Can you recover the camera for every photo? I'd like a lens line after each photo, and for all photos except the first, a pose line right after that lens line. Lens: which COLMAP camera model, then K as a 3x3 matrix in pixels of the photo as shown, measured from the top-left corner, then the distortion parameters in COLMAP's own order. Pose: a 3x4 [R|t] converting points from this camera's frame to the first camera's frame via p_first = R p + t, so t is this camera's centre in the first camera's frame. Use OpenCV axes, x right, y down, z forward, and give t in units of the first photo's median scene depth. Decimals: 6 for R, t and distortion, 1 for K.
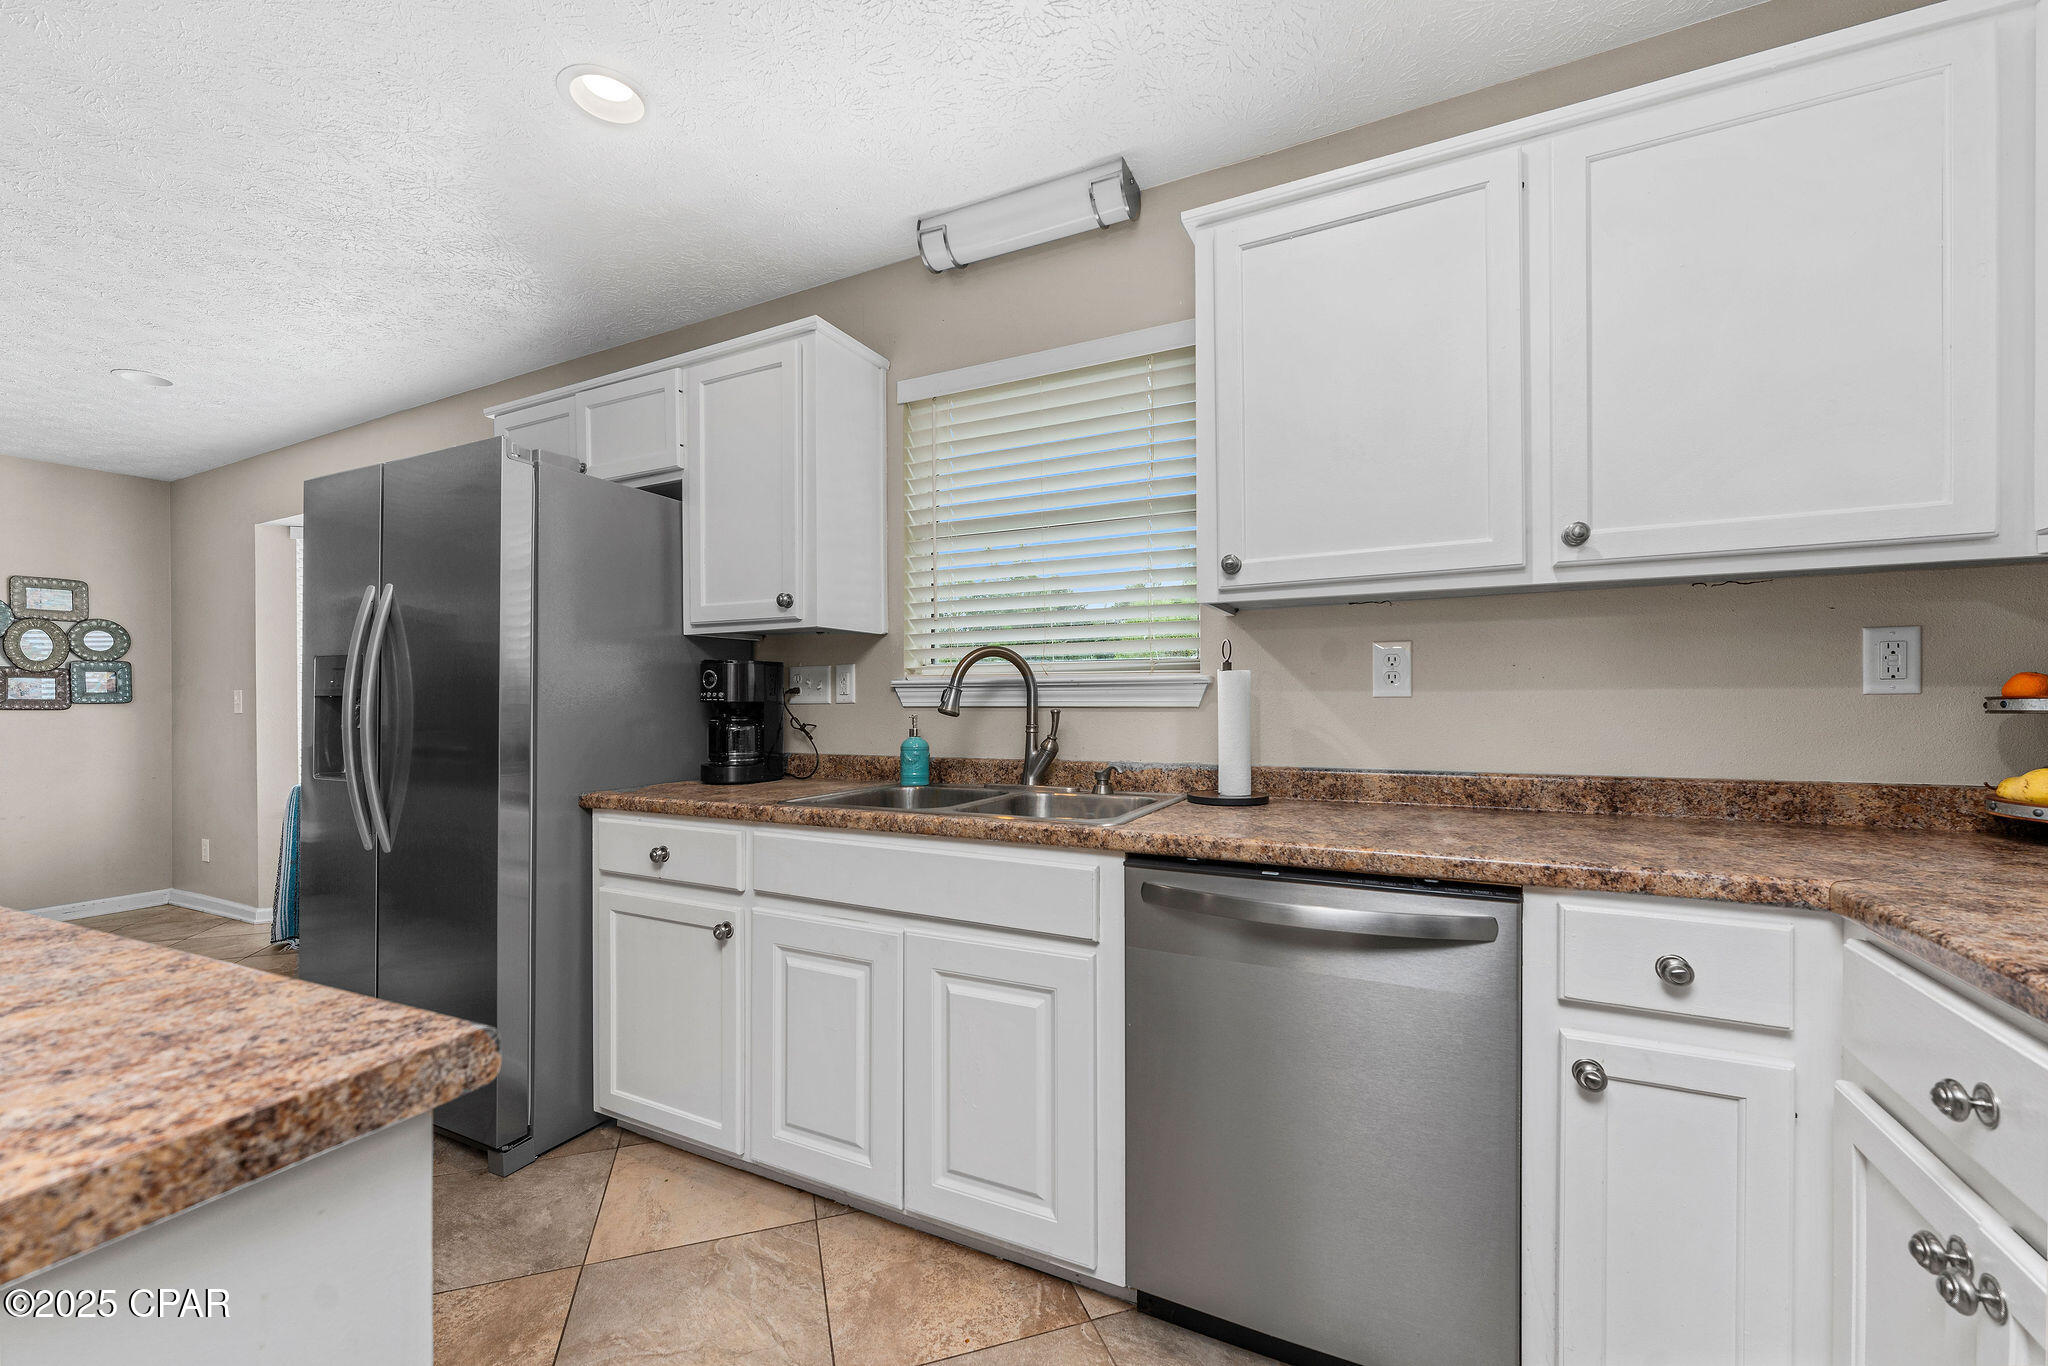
lens RADIAL K [[807.2, 0, 1024.4], [0, 807.2, 690.0], [0, 0, 1]] dist [0.002053, 0.000319]
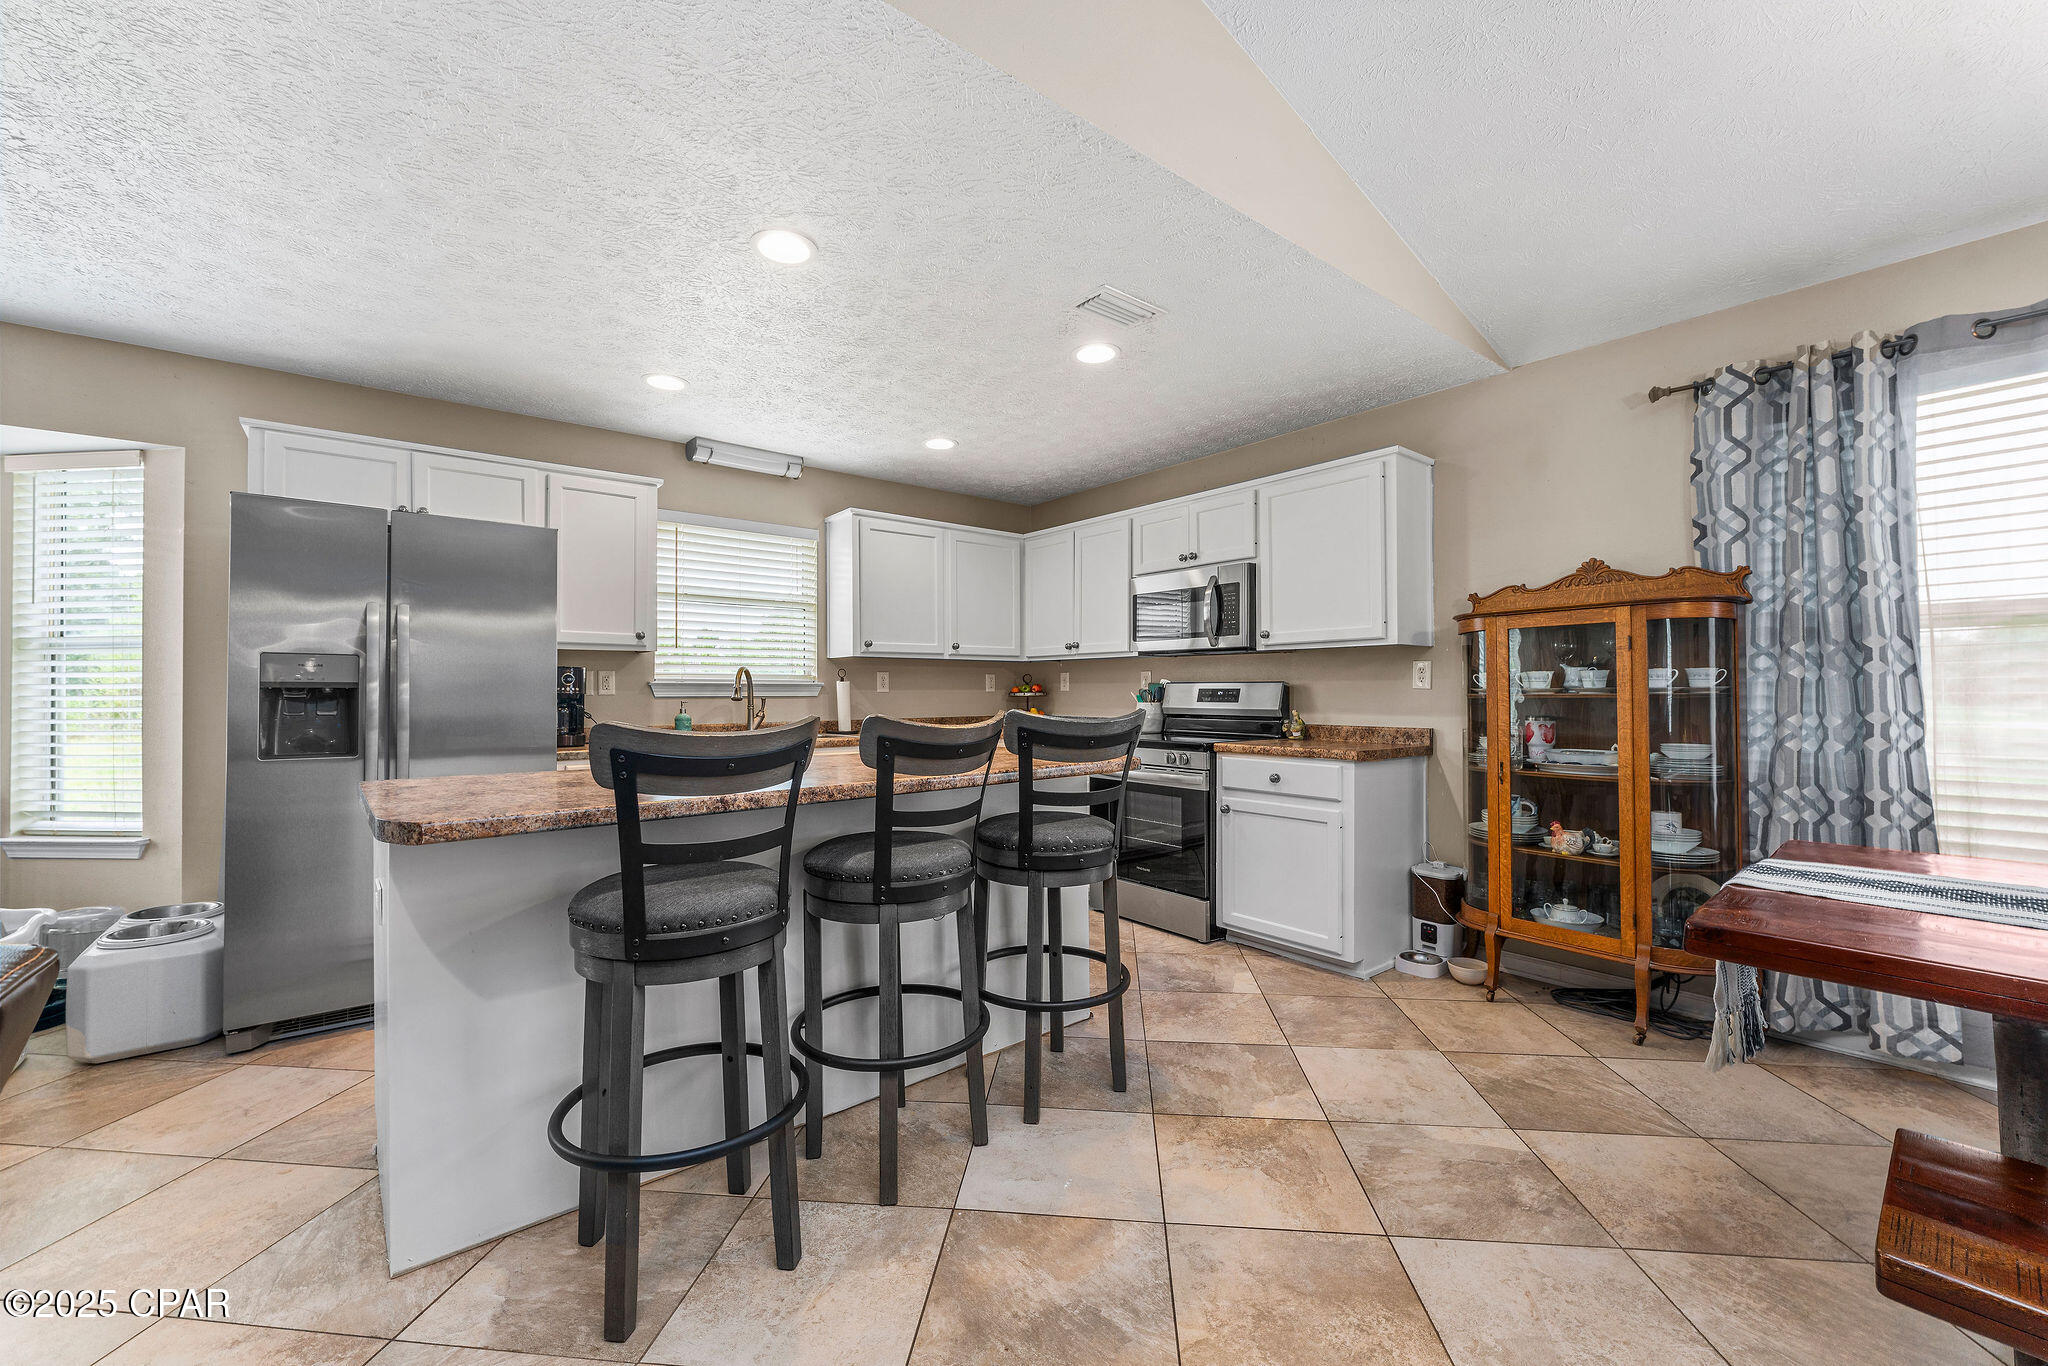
lens RADIAL K [[807.2, 0, 1024.3], [0, 807.2, 687.0], [0, 0, 1]] dist [0.002053, 0.000319]
pose [[0.405507, 0.013506, 0.913992, -1.625861], [-0.005231, 0.999909, -0.012455, 0.020351], [-0.914077, 0.000270, 0.405541, -0.486207]]
